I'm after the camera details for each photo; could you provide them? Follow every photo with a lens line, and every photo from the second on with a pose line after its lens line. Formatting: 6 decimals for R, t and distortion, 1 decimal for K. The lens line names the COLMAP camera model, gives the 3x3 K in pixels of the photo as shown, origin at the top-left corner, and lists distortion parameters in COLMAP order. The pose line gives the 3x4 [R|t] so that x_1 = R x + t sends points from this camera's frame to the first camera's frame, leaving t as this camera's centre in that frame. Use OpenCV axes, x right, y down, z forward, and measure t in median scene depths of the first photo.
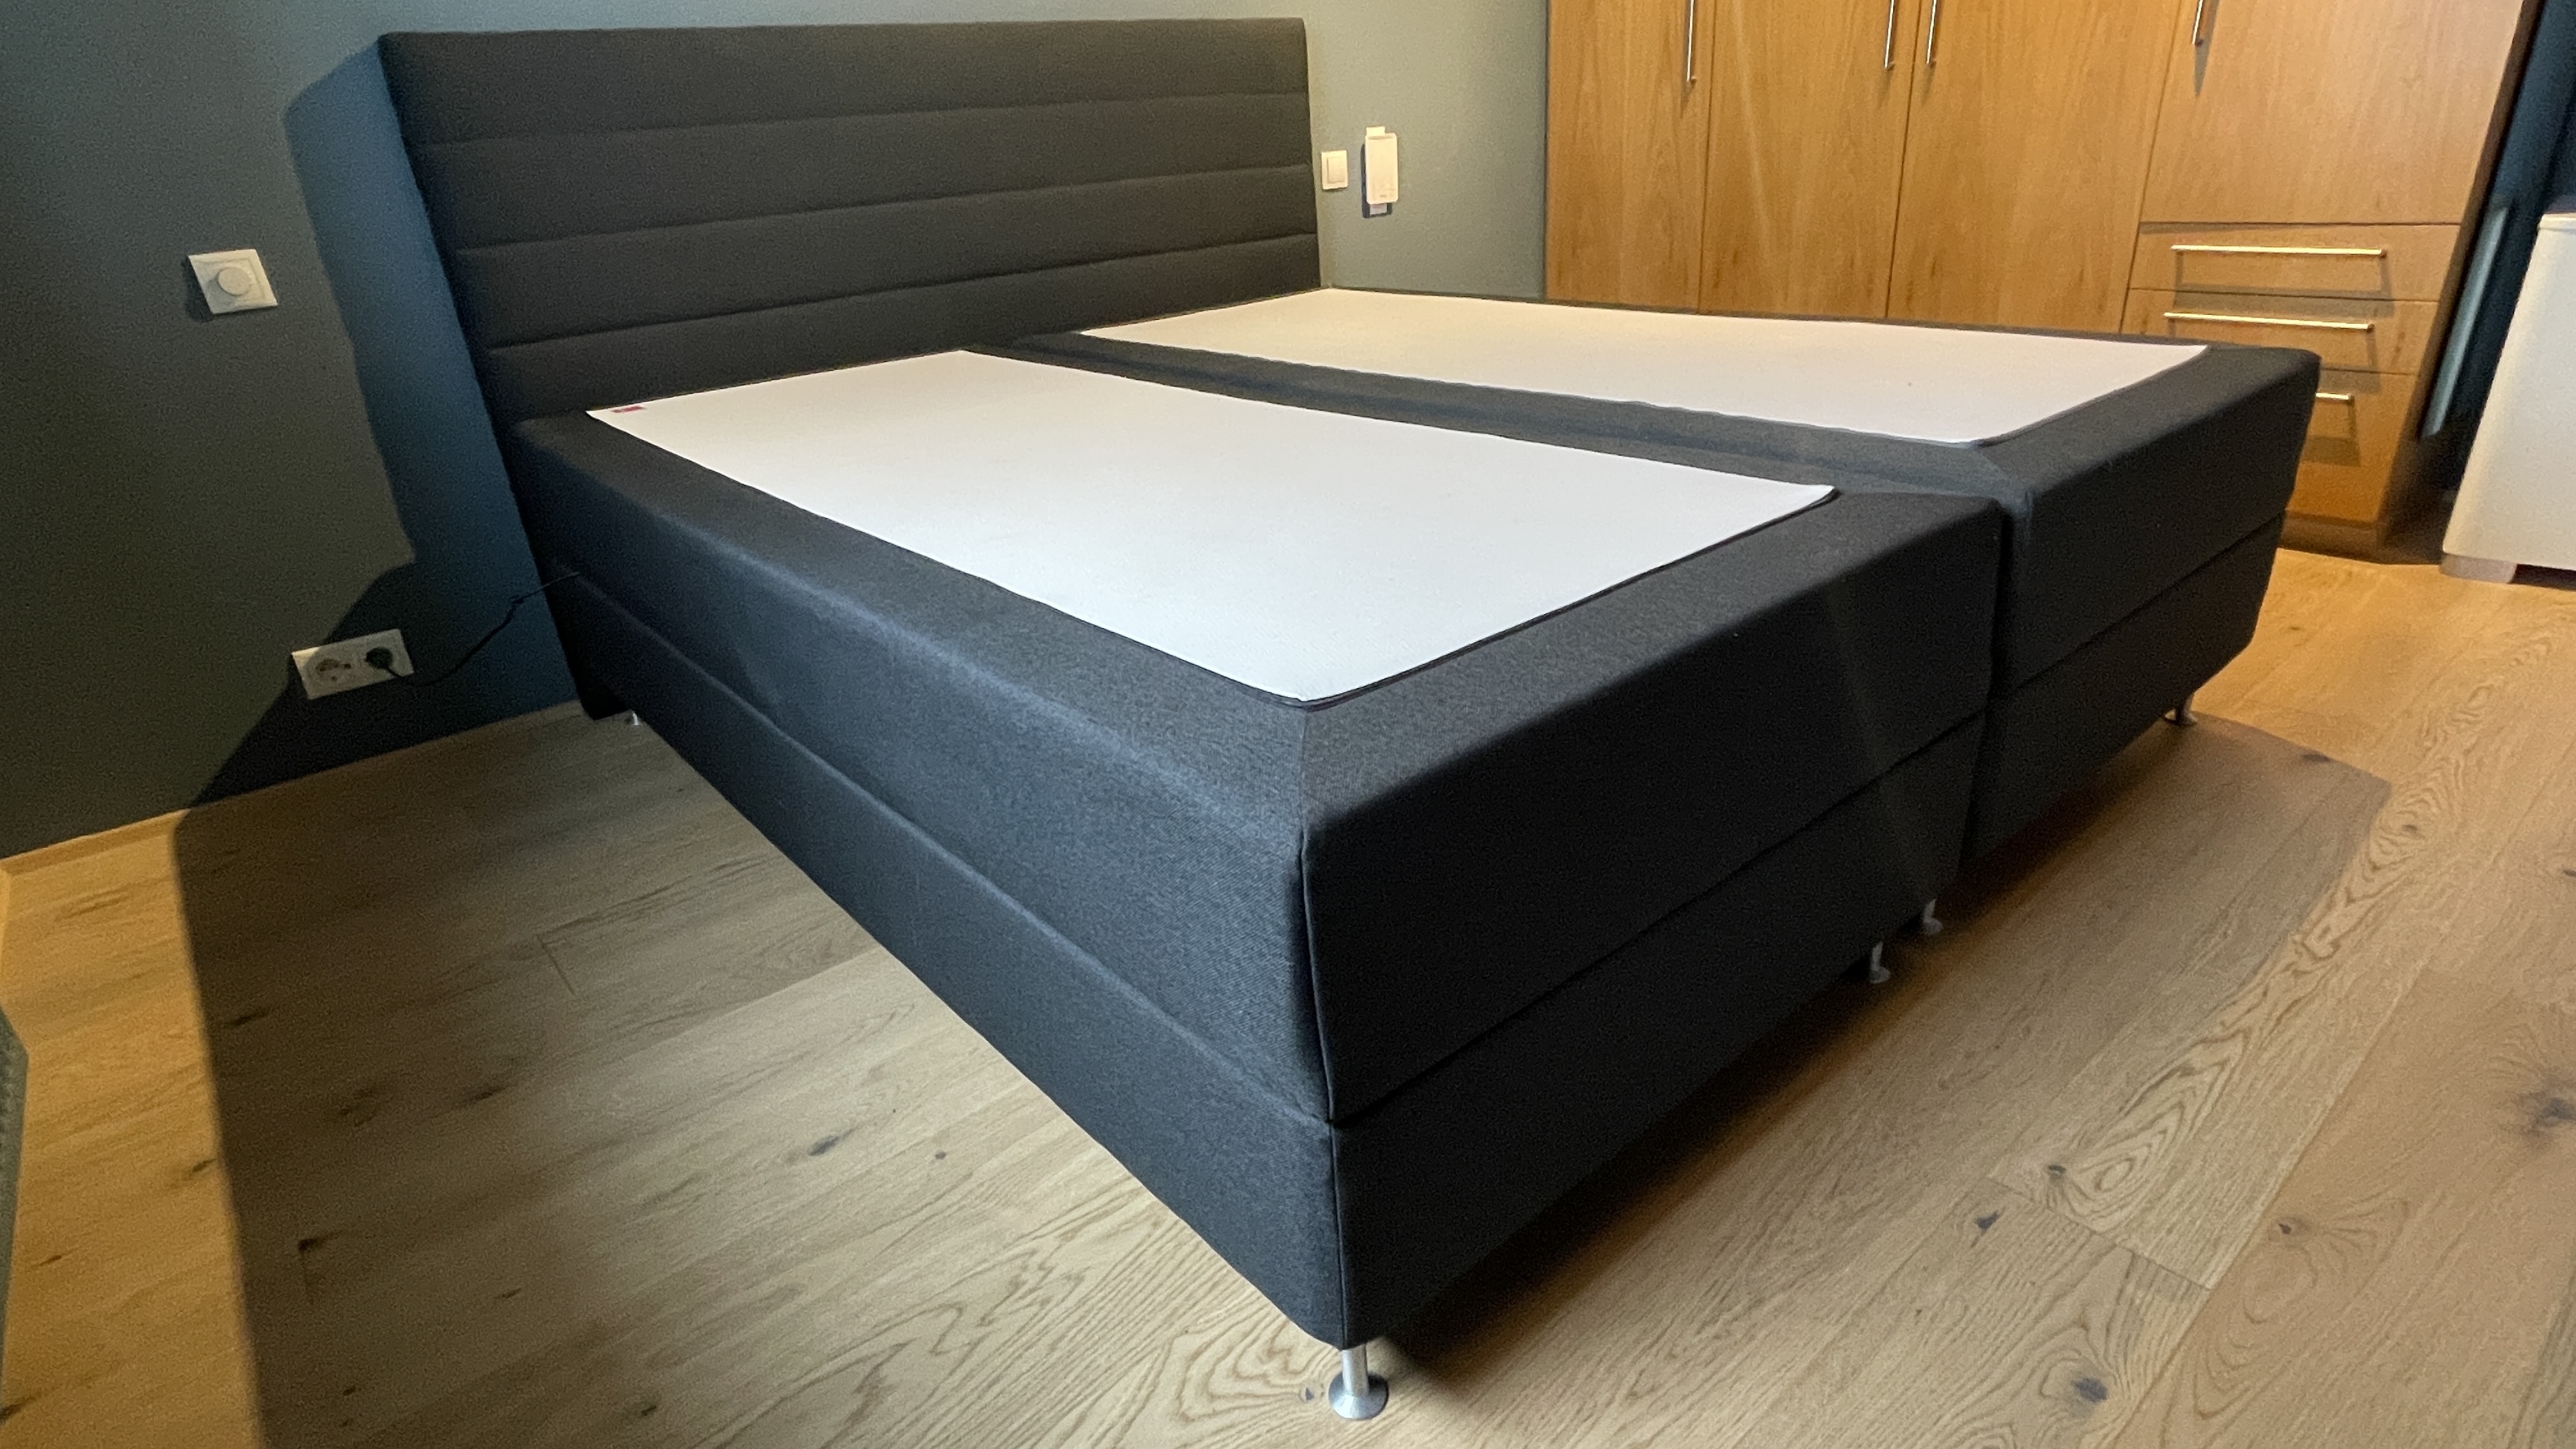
lens RADIAL K [[1333.1, 0, 1288.5], [0, 1333.1, 727.1], [0, 0, 1]] dist [-0.015972, 0.012159]
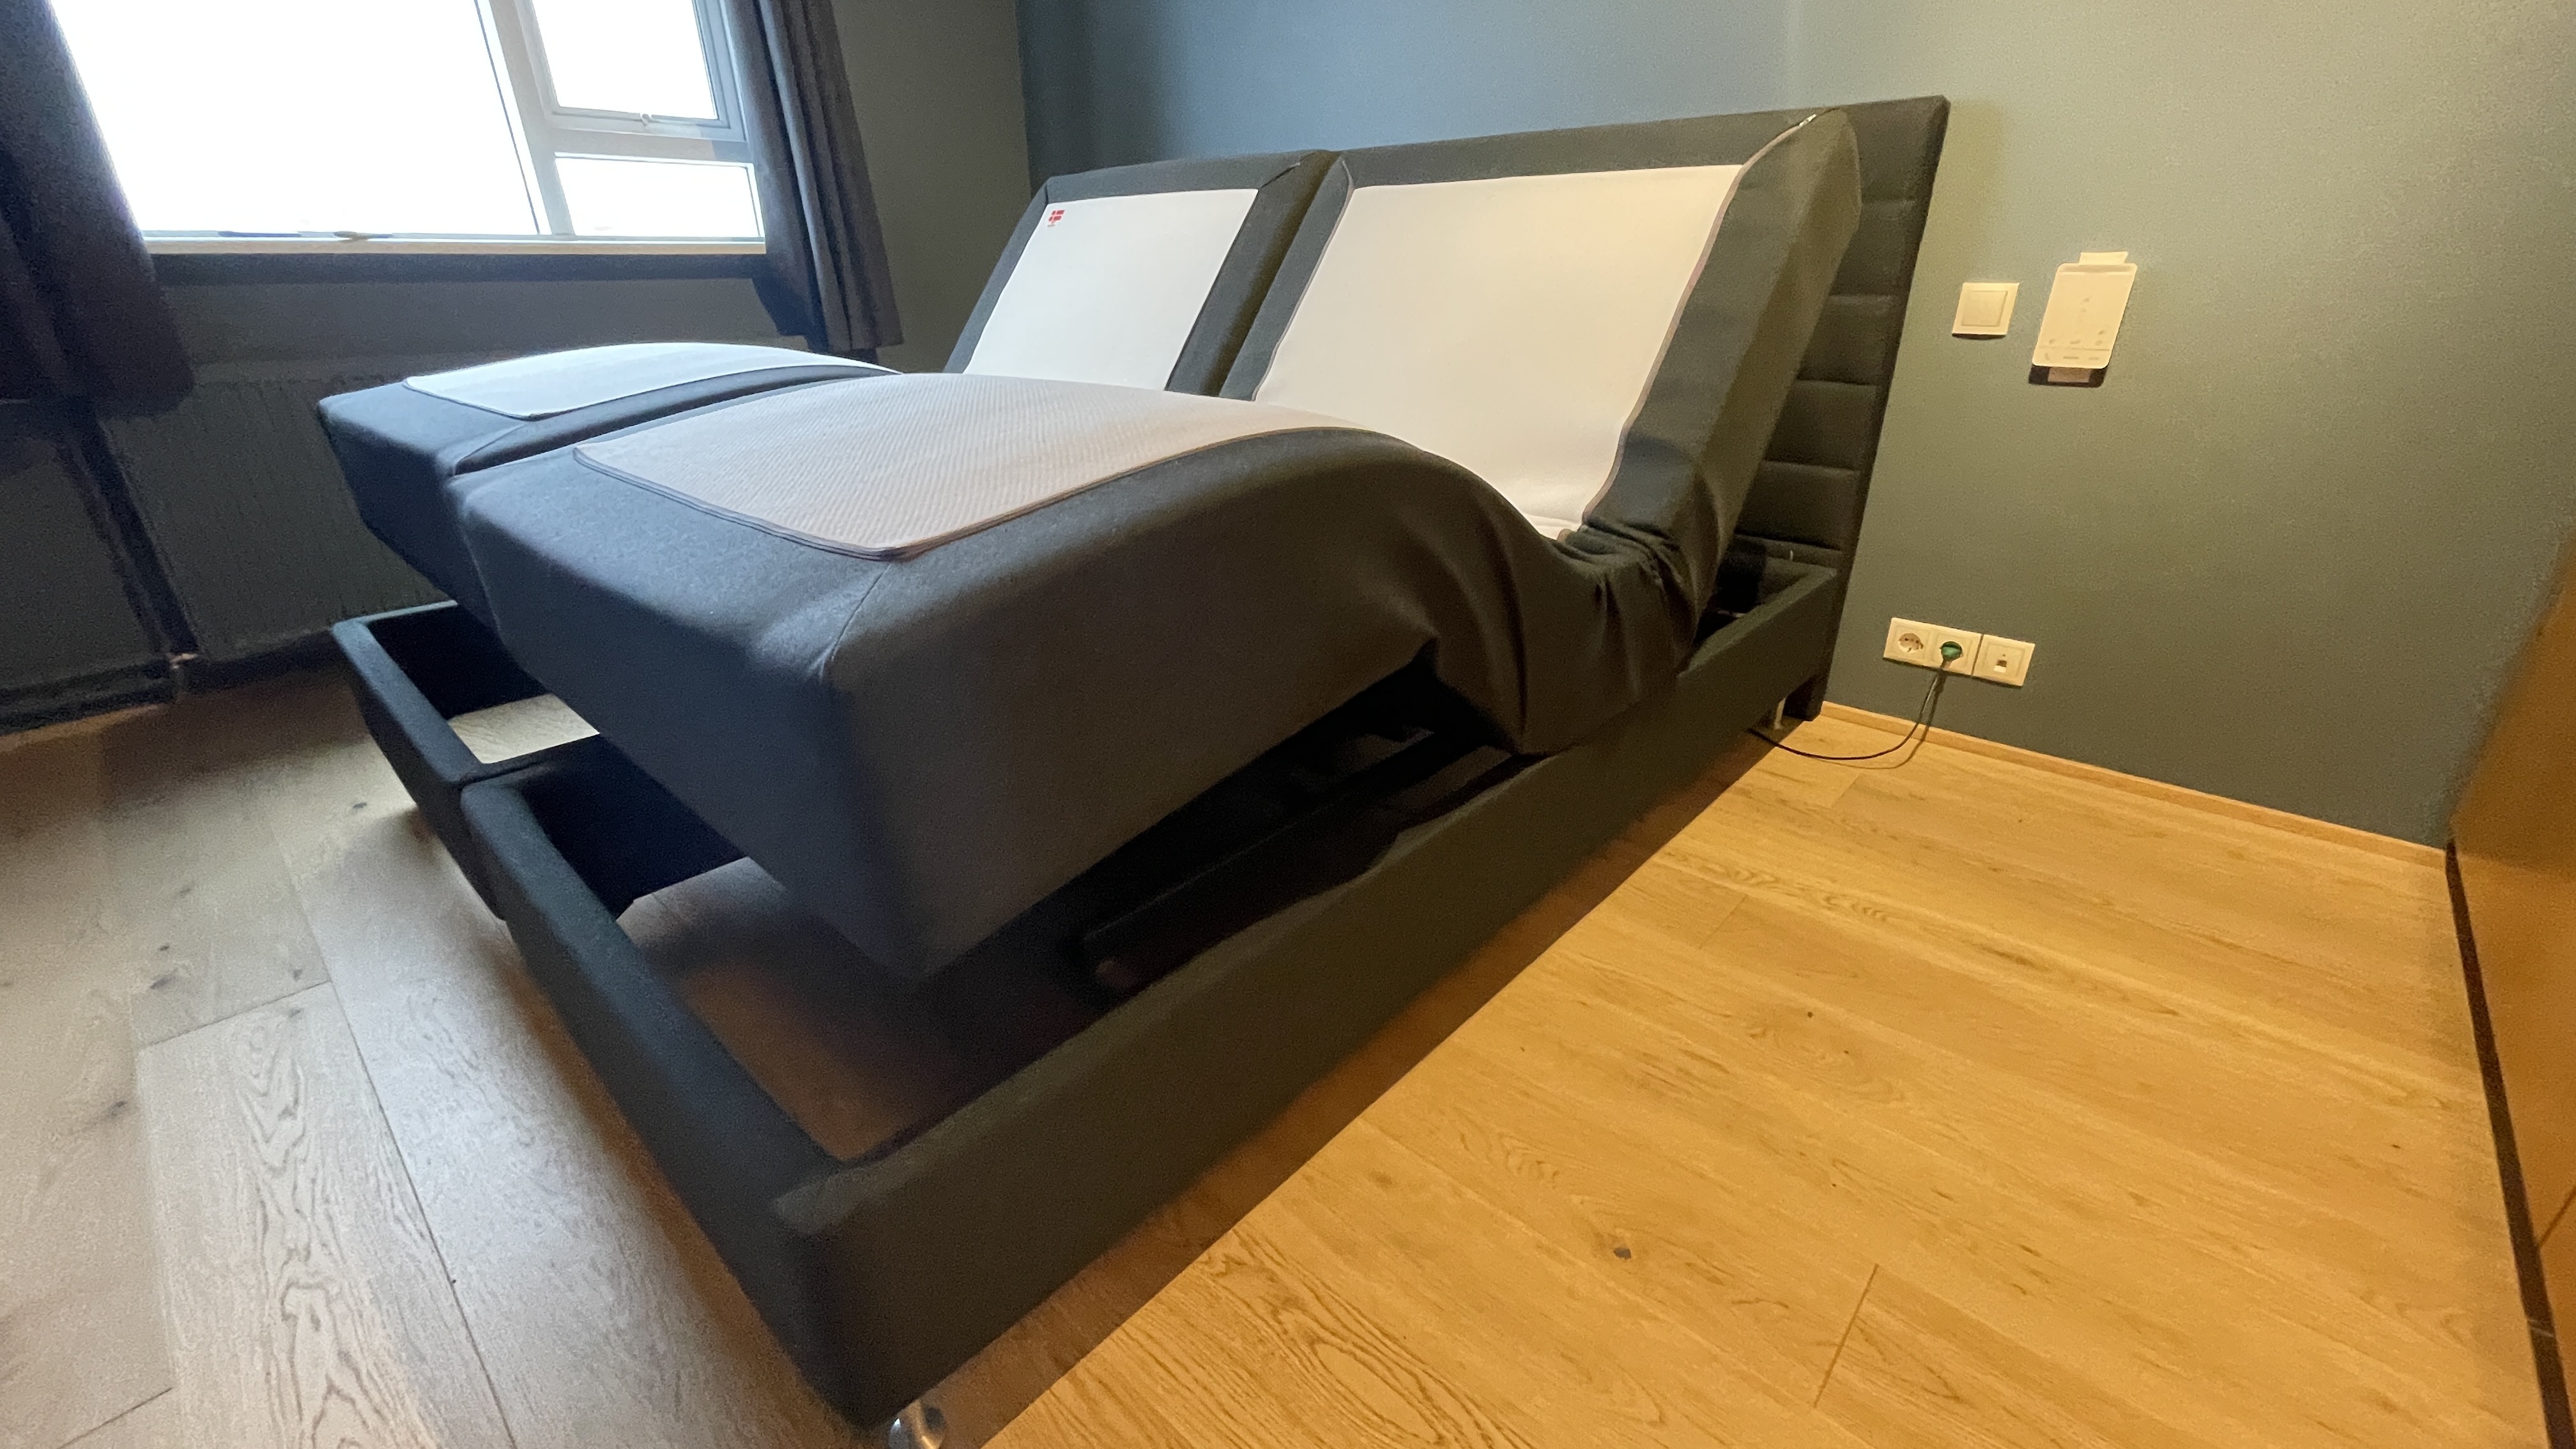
lens RADIAL K [[1046.3, 0, 1282.8], [0, 1046.3, 724.1], [0, 0, 1]] dist [-0.001952, -0.000145]
pose [[0.122242, 0.455562, -0.881771, 1.105175], [-0.411777, 0.831641, 0.372576, -0.550733], [0.903048, 0.317549, 0.289251, 1.093330]]
